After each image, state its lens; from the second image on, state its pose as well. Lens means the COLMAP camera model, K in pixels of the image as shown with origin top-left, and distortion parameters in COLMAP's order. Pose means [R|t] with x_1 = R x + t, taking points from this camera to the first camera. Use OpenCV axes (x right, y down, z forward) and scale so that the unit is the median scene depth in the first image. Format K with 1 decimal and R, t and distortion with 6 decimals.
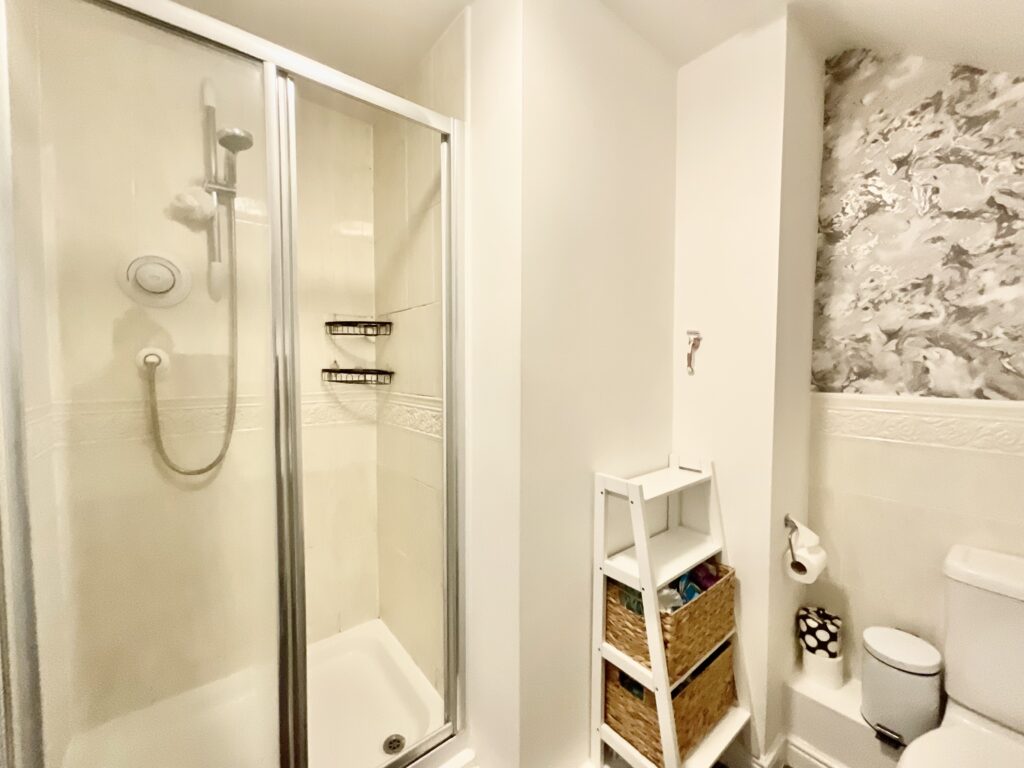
lens RADIAL K [[419.1, 0, 506.2], [0, 419.1, 384.5], [0, 0, 1]] dist [-0.001072, 0.000206]
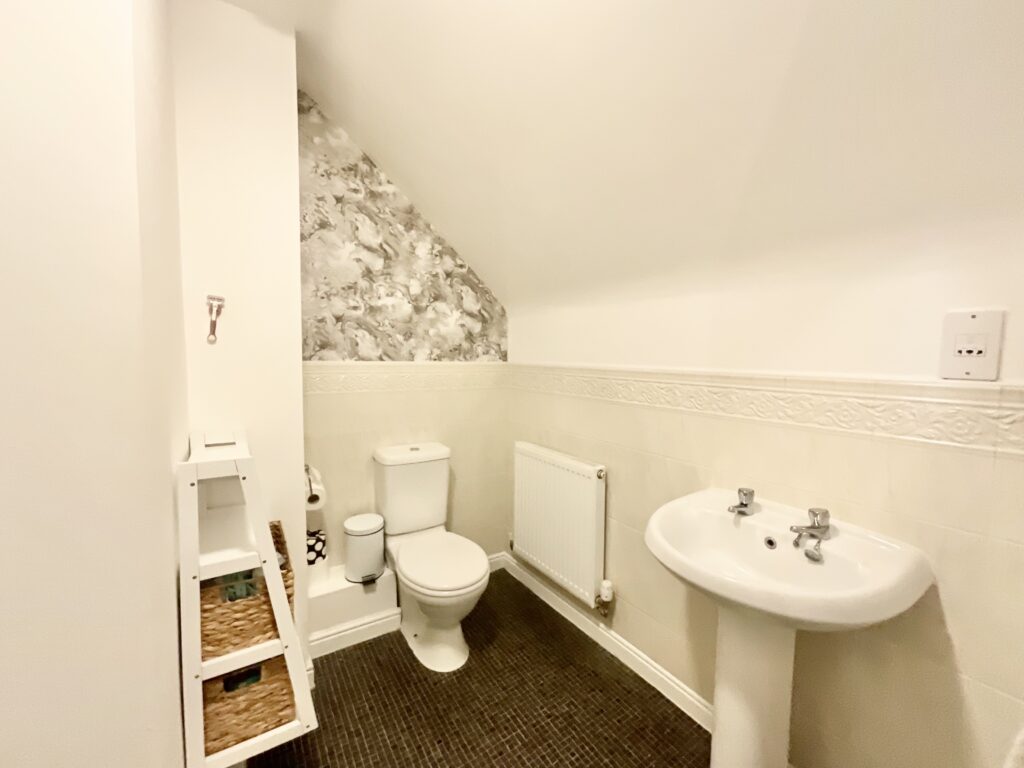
lens RADIAL K [[419.1, 0, 505.5], [0, 419.1, 381.9], [0, 0, 1]] dist [-0.001072, 0.000206]
pose [[0.096926, -0.064360, 0.993209, -0.494244], [0.030965, 0.997619, 0.061624, 0.027976], [-0.994810, 0.024782, 0.098688, 0.305972]]
